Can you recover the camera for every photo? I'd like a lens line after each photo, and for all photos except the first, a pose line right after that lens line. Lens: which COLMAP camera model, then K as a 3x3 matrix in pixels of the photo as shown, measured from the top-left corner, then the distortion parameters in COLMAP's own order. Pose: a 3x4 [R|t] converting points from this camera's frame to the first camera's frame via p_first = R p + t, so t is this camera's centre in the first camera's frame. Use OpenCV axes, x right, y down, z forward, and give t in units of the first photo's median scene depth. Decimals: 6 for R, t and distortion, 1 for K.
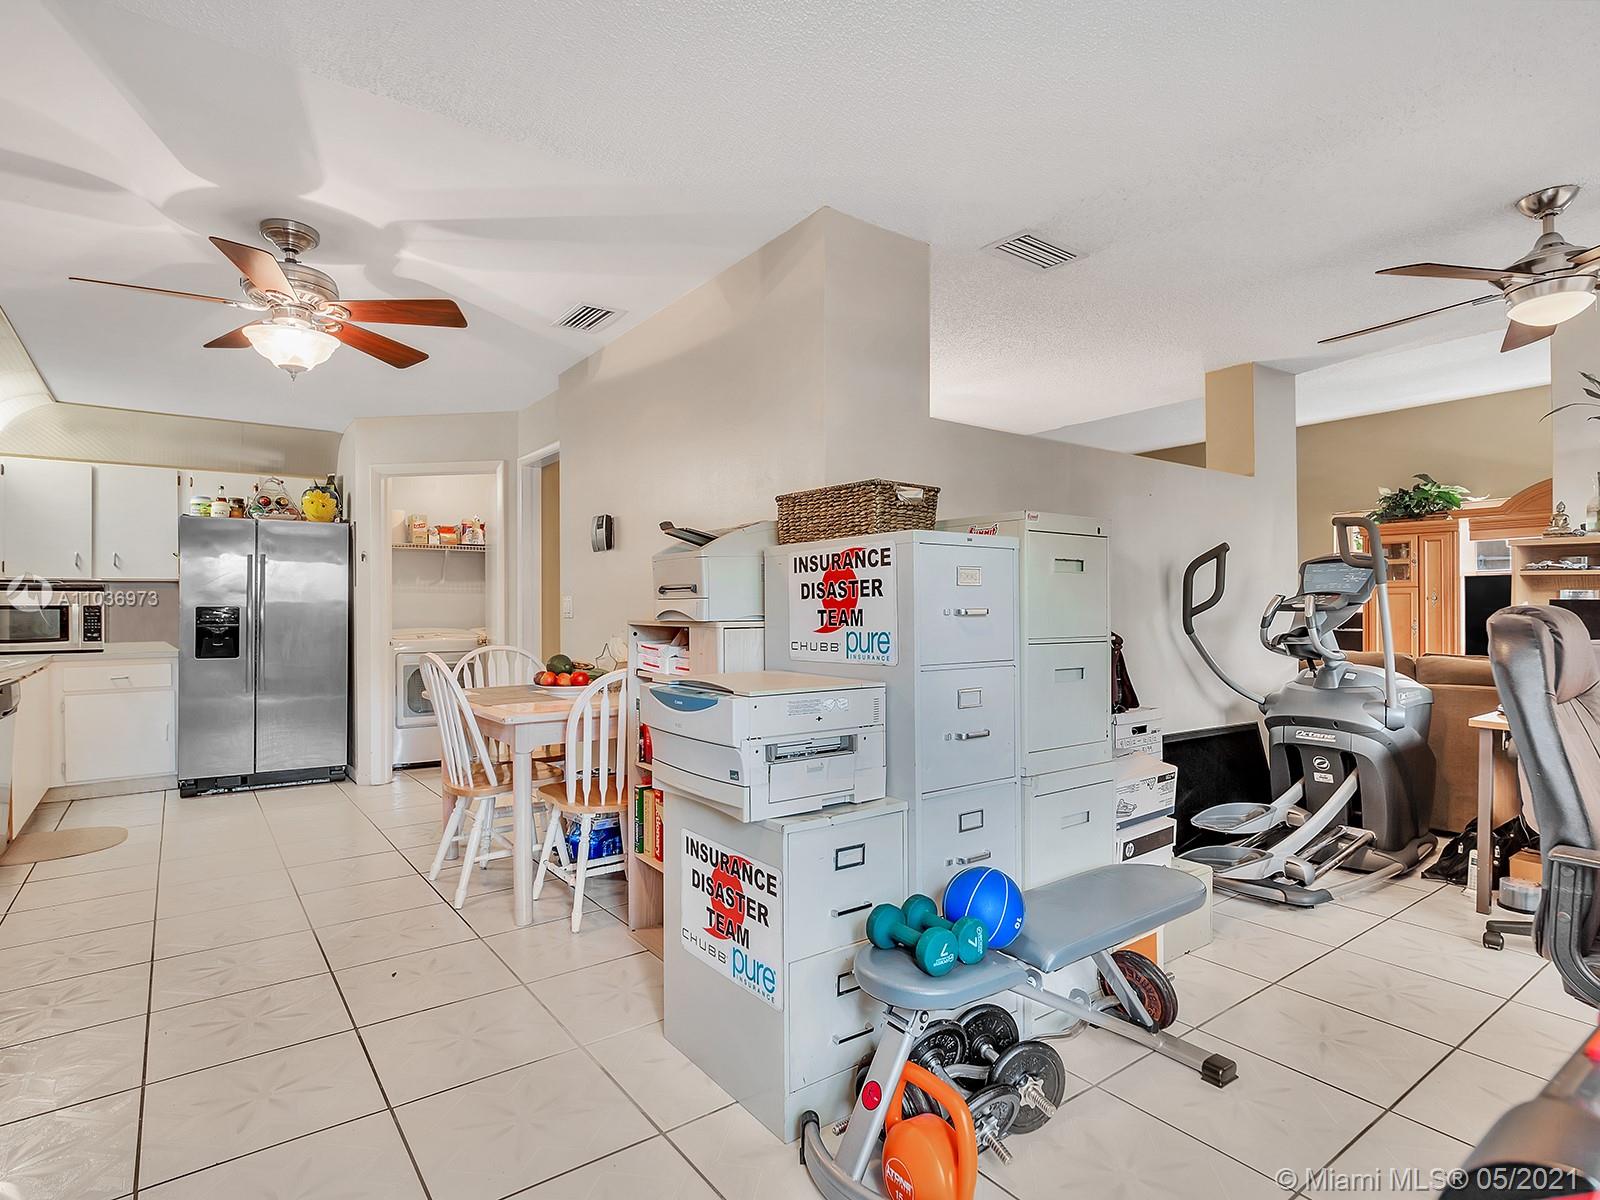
lens RADIAL K [[837.8, 0, 801.4], [0, 837.8, 608.4], [0, 0, 1]] dist [0.001933, -0.001202]
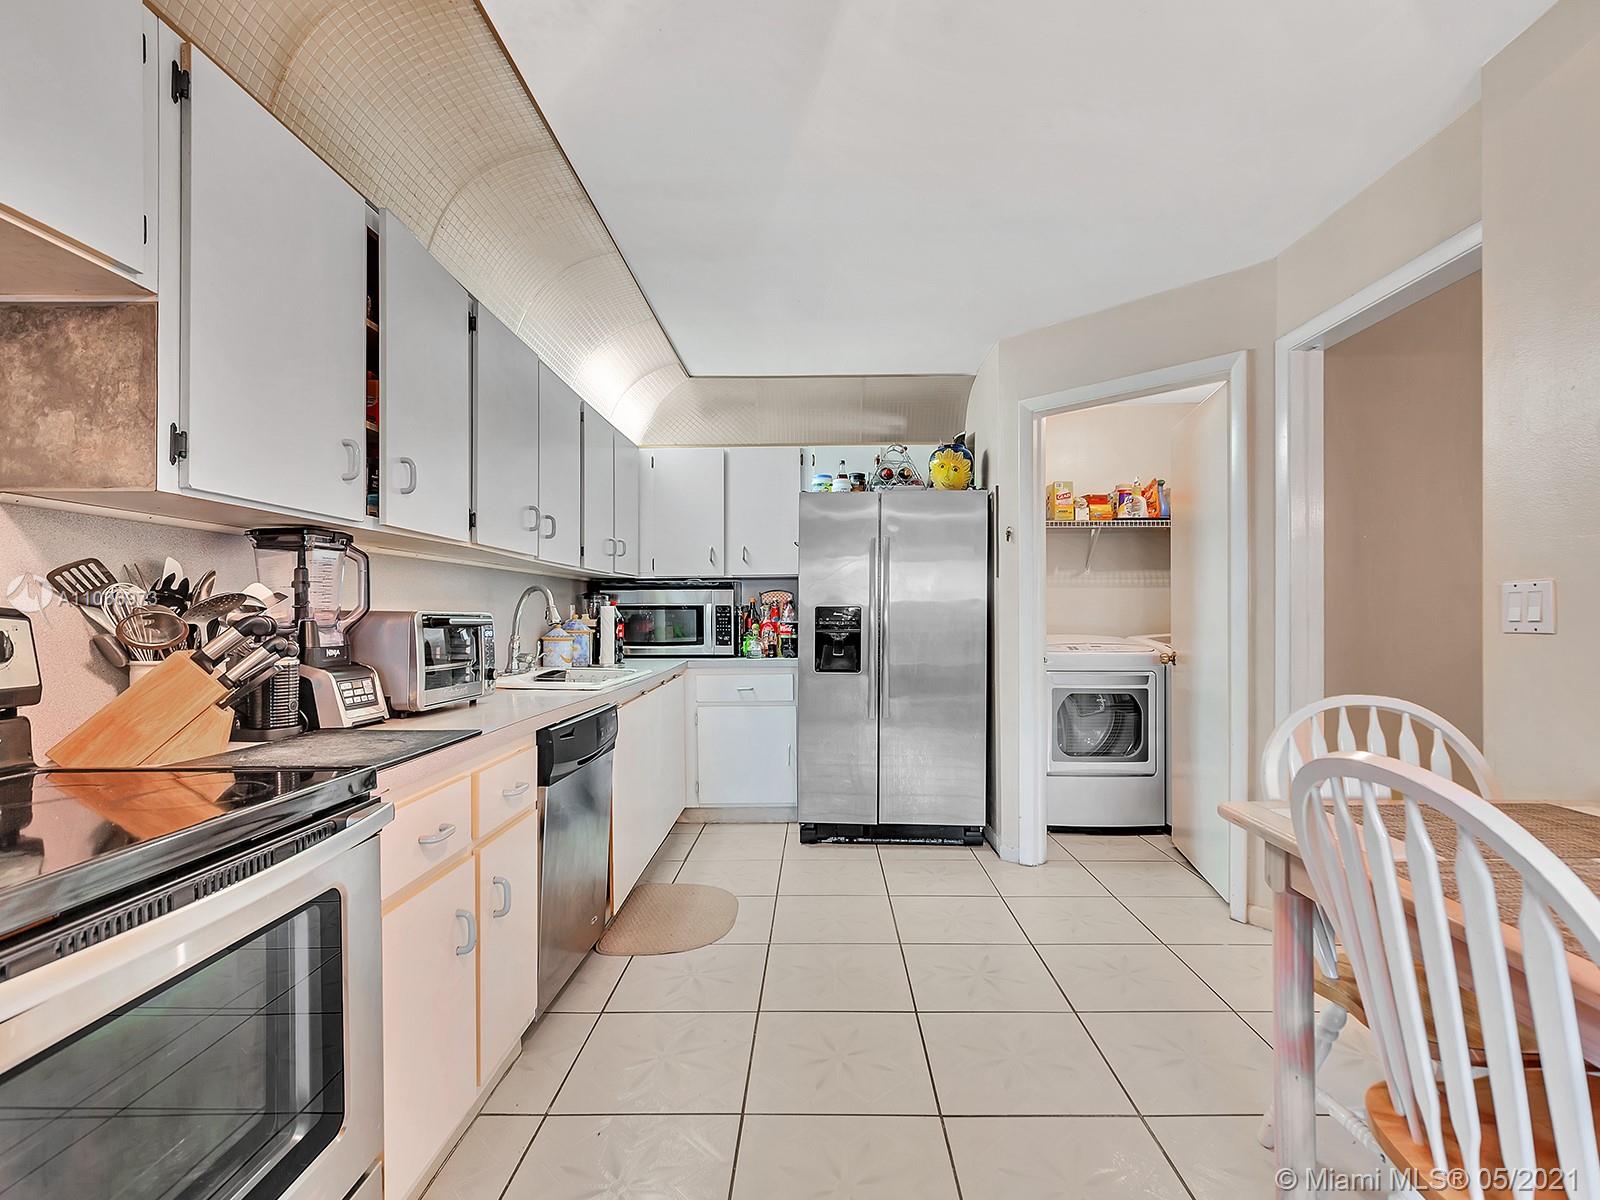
lens RADIAL K [[837.8, 0, 803.2], [0, 837.8, 605.3], [0, 0, 1]] dist [0.001933, -0.001202]
pose [[0.792947, -0.002081, -0.609287, -0.229304], [0.001086, 0.999997, -0.002001, -0.001610], [0.609289, 0.000925, 0.792947, 0.336474]]
